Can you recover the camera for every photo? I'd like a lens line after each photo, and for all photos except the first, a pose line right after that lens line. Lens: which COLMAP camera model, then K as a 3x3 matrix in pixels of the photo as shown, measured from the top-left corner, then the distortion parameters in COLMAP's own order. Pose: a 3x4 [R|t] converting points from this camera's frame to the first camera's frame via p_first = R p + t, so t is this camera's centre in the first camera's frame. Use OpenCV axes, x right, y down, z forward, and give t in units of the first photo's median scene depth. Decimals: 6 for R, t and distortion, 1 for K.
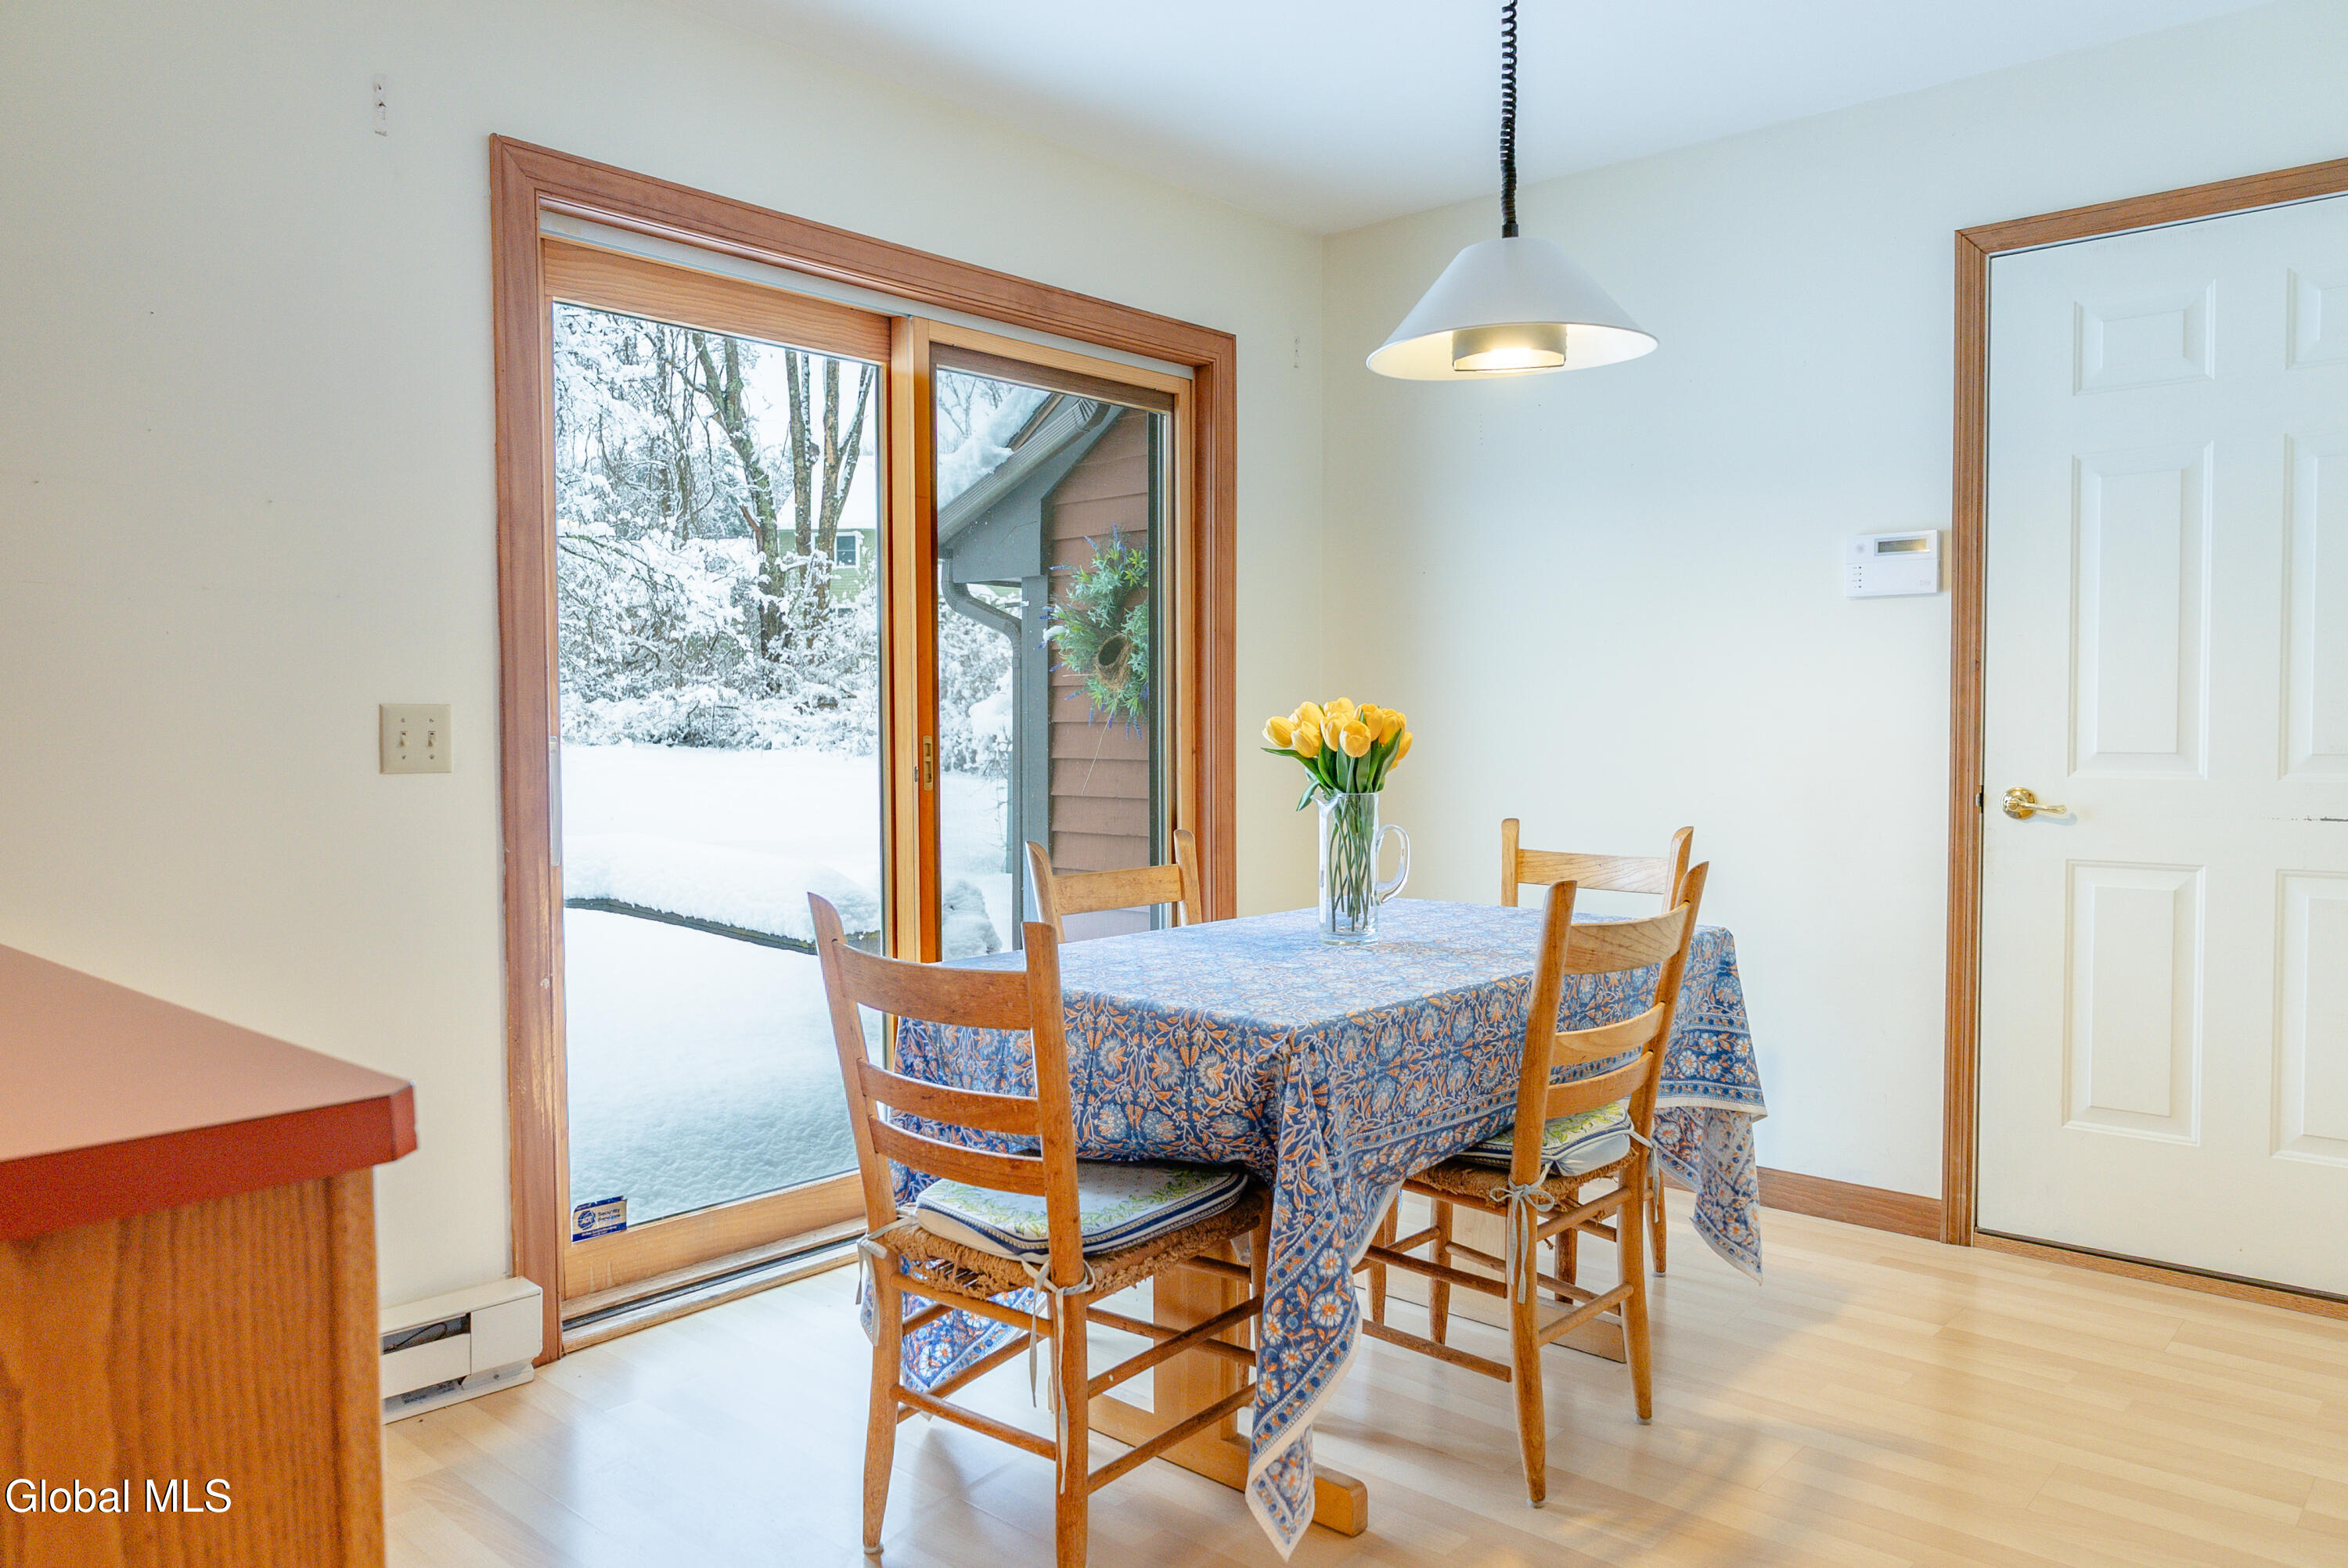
lens RADIAL K [[1623.4, 0, 1184.5], [0, 1623.4, 784.5], [0, 0, 1]] dist [-0.021203, 0.003924]
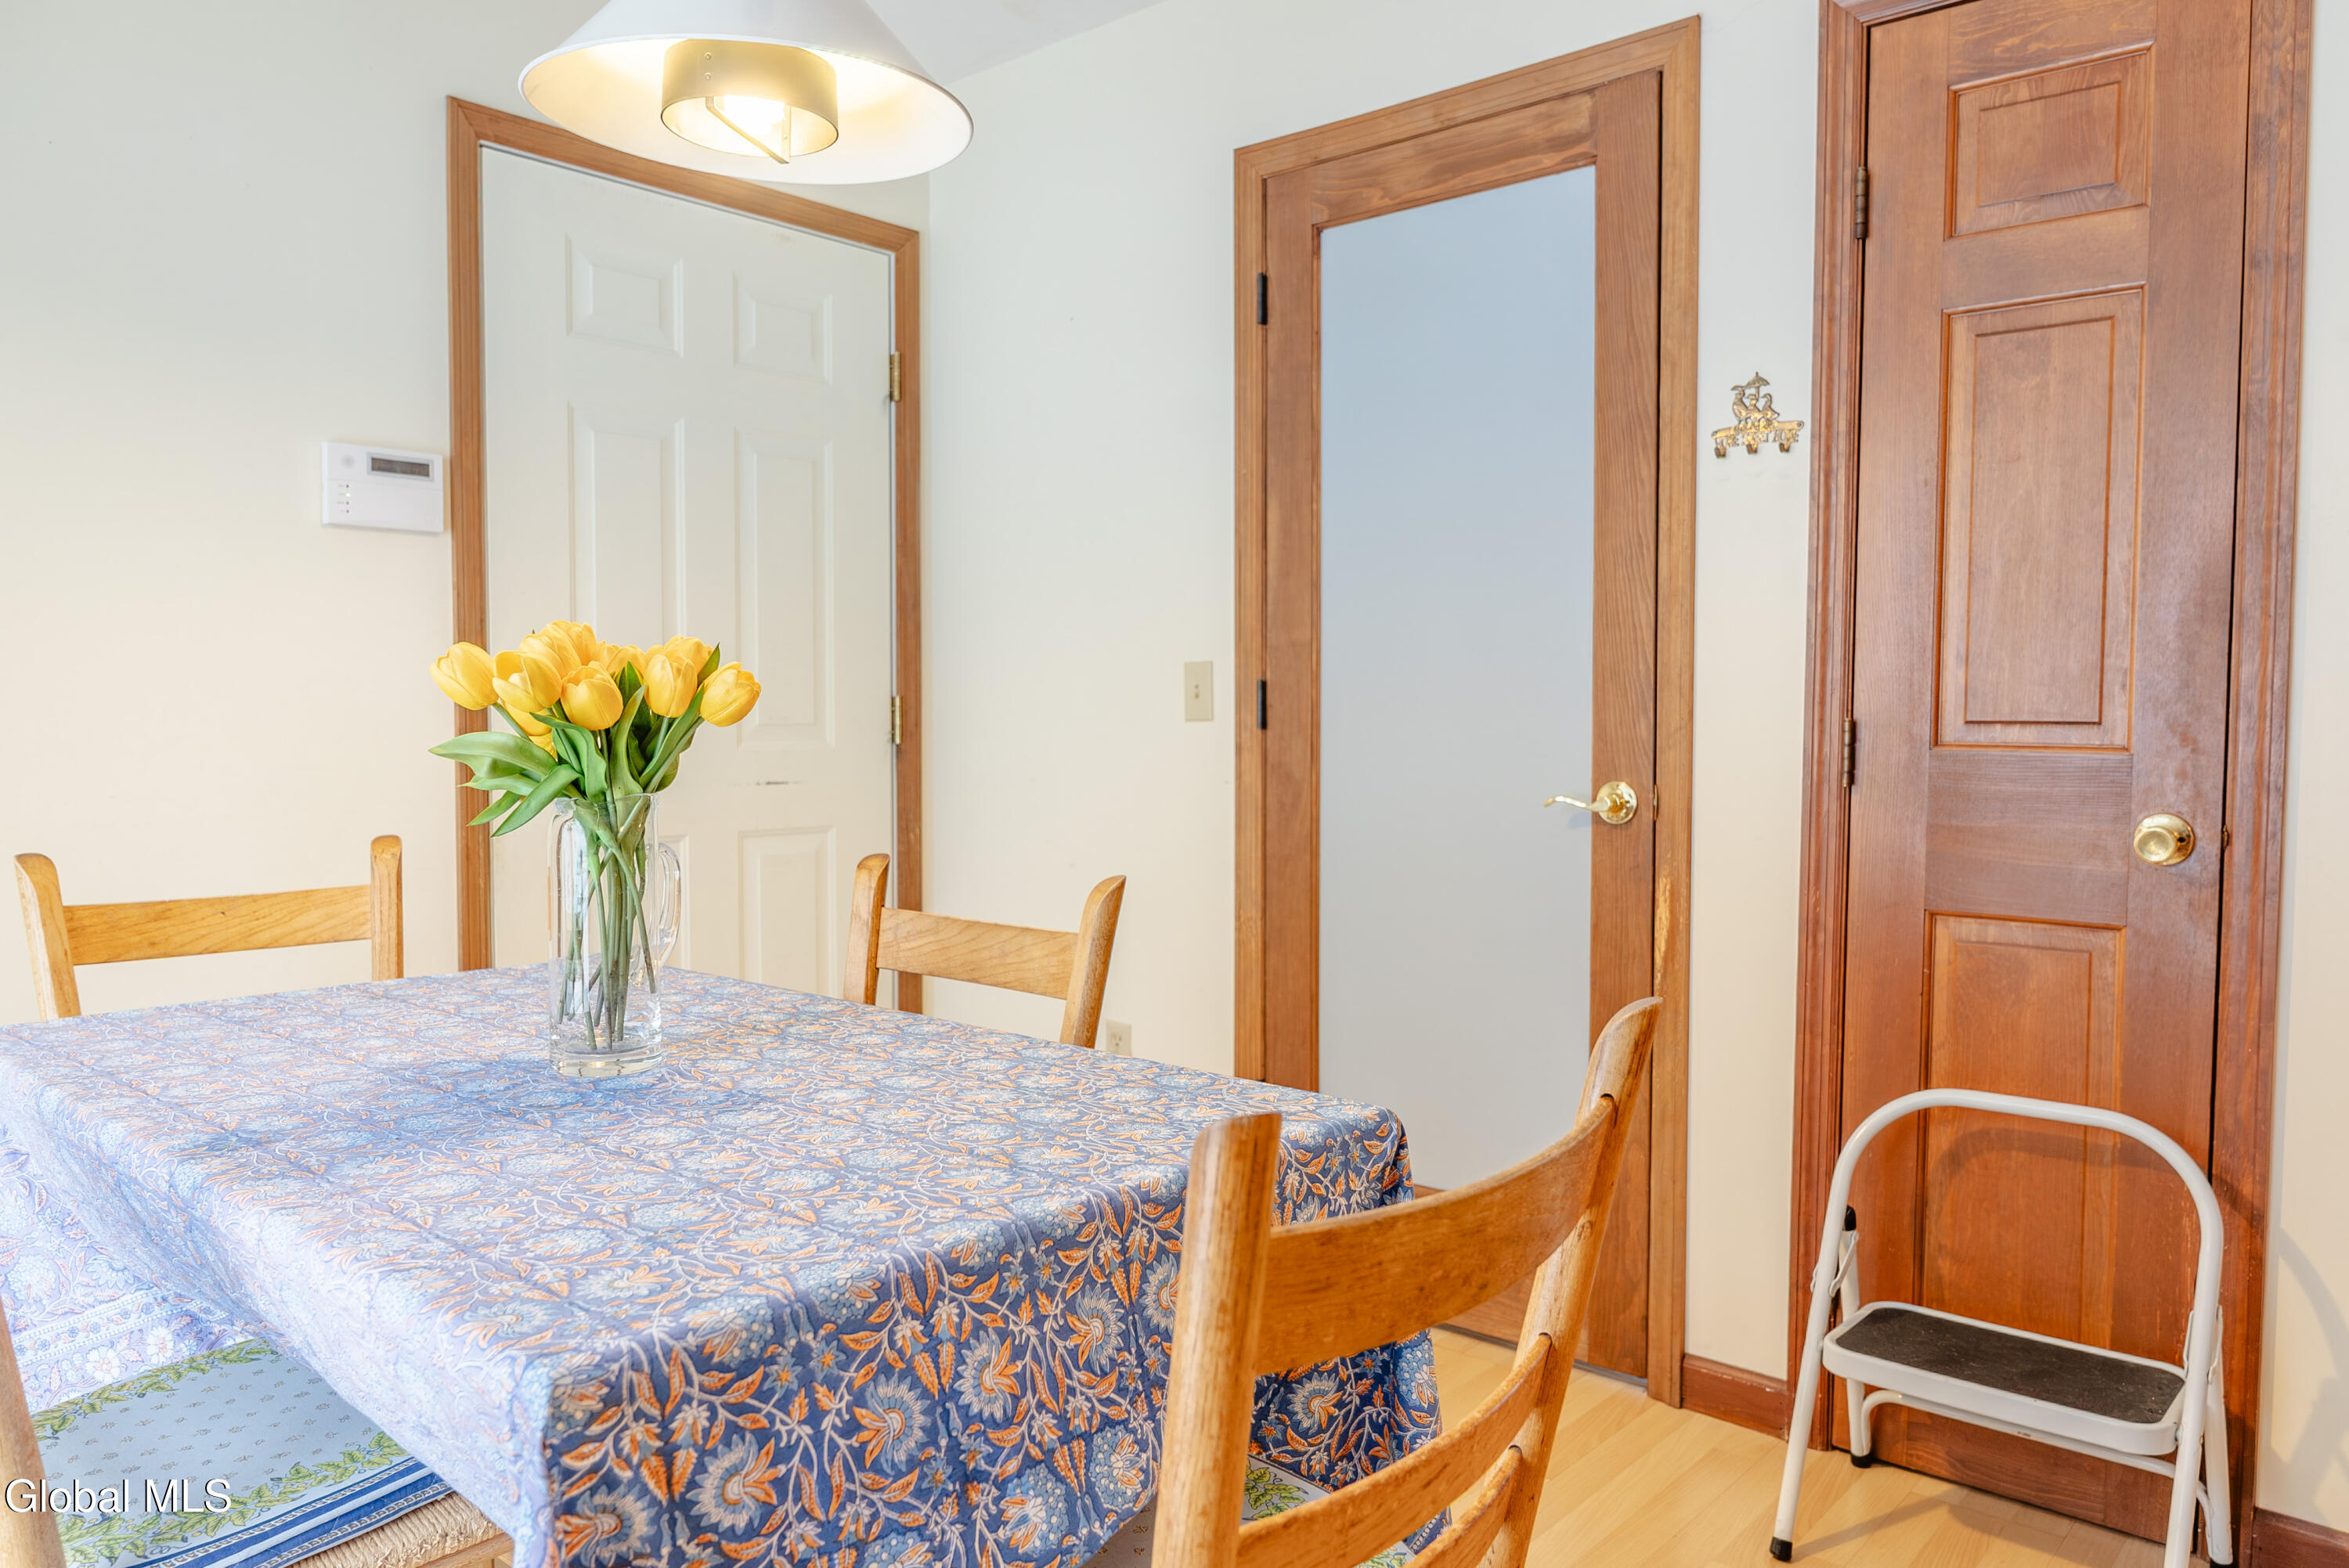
lens RADIAL K [[1524.8, 0, 1174.5], [0, 1524.8, 784.0], [0, 0, 1]] dist [-0.001943, 0.000411]
pose [[0.032421, -0.045087, 0.998457, -0.335089], [0.039645, 0.998254, 0.043790, -0.011224], [-0.998688, 0.038164, 0.034152, 0.670167]]
